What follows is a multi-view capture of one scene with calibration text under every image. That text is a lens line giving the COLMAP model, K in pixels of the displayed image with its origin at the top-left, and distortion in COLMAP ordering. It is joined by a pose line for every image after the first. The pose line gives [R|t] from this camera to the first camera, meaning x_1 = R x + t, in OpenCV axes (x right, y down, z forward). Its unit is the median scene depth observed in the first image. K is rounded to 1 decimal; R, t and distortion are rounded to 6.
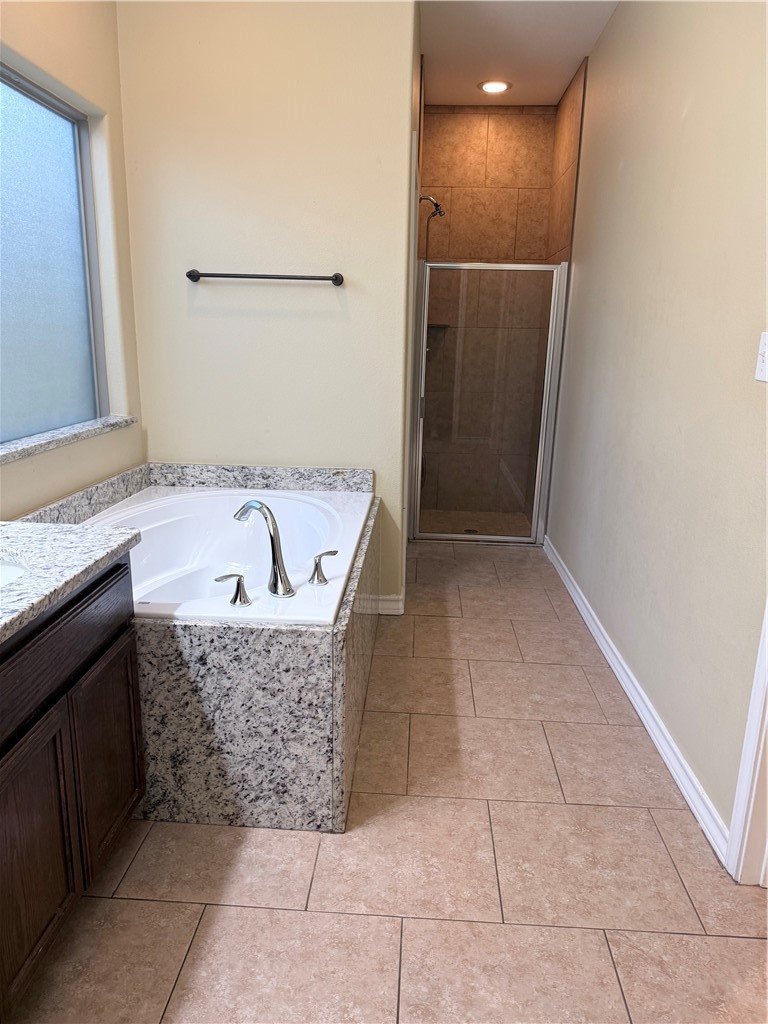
lens RADIAL K [[716.8, 0, 391.6], [0, 716.8, 506.5], [0, 0, 1]] dist [0.049286, -0.073573]
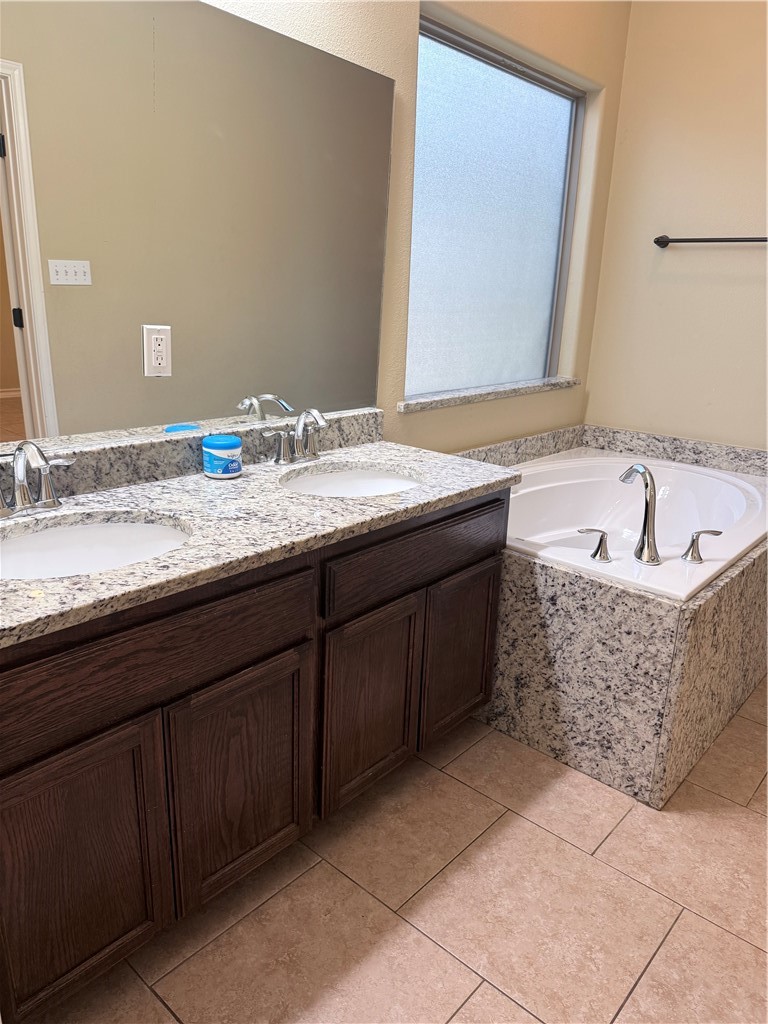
lens RADIAL K [[716.8, 0, 381.2], [0, 716.8, 504.7], [0, 0, 1]] dist [0.049286, -0.073573]
pose [[0.779529, 0.183036, -0.599026, 0.154427], [-0.161732, 0.982739, 0.089816, 0.015954], [0.605125, 0.026867, 0.795677, -0.023001]]
